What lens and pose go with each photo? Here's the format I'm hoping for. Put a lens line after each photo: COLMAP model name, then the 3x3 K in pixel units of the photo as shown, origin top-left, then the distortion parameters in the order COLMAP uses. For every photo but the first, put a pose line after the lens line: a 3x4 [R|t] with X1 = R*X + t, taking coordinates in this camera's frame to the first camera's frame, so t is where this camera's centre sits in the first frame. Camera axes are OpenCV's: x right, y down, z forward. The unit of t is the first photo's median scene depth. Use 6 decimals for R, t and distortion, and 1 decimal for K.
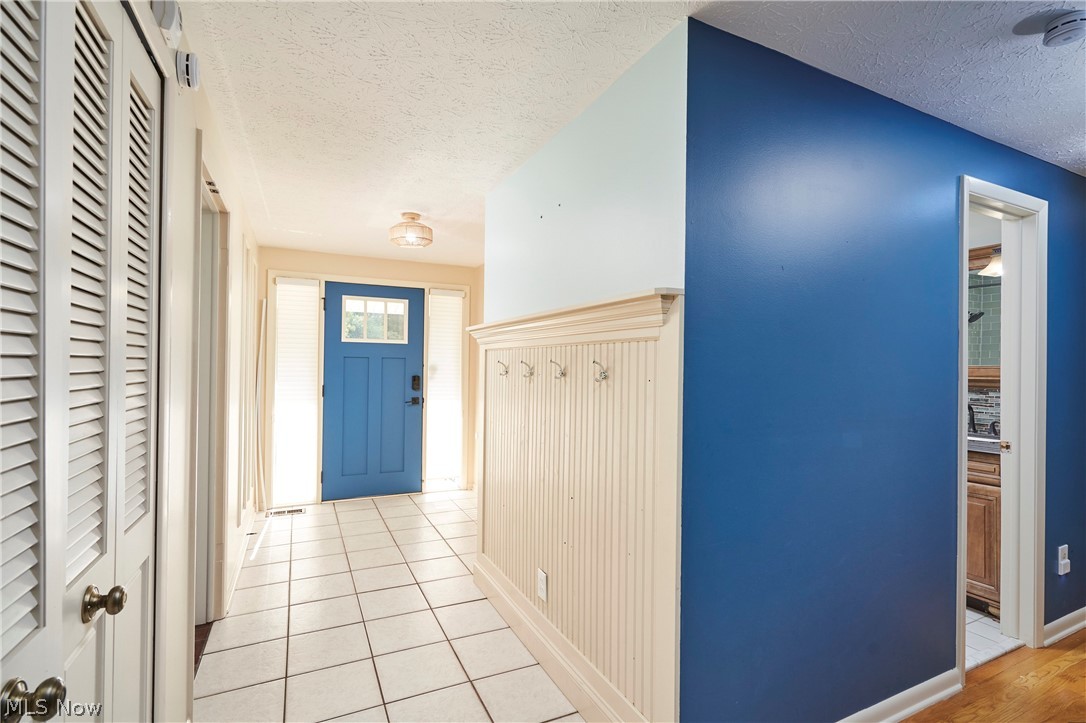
lens RADIAL K [[499.9, 0, 541.9], [0, 499.9, 364.3], [0, 0, 1]] dist [-0.003632, -0.000484]
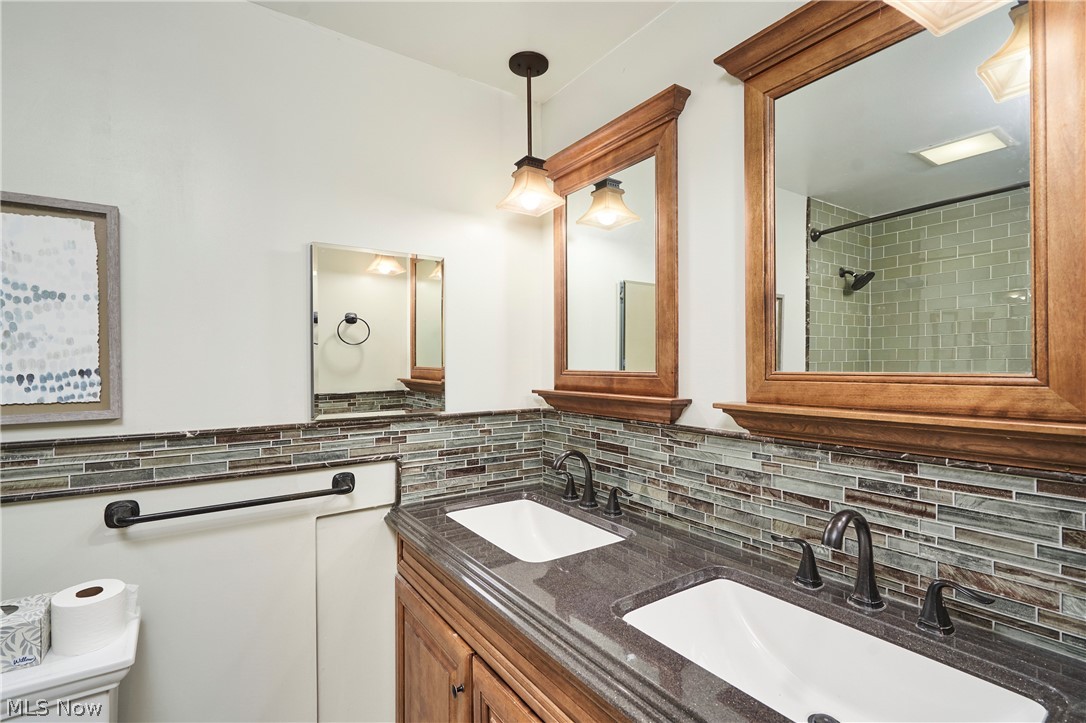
lens RADIAL K [[499.9, 0, 542.8], [0, 499.9, 362.2], [0, 0, 1]] dist [-0.003632, -0.000484]
pose [[0.988225, -0.016601, 0.152102, 0.638209], [0.016633, 0.999861, 0.001064, -0.007233], [-0.152098, 0.001478, 0.988364, 0.745887]]
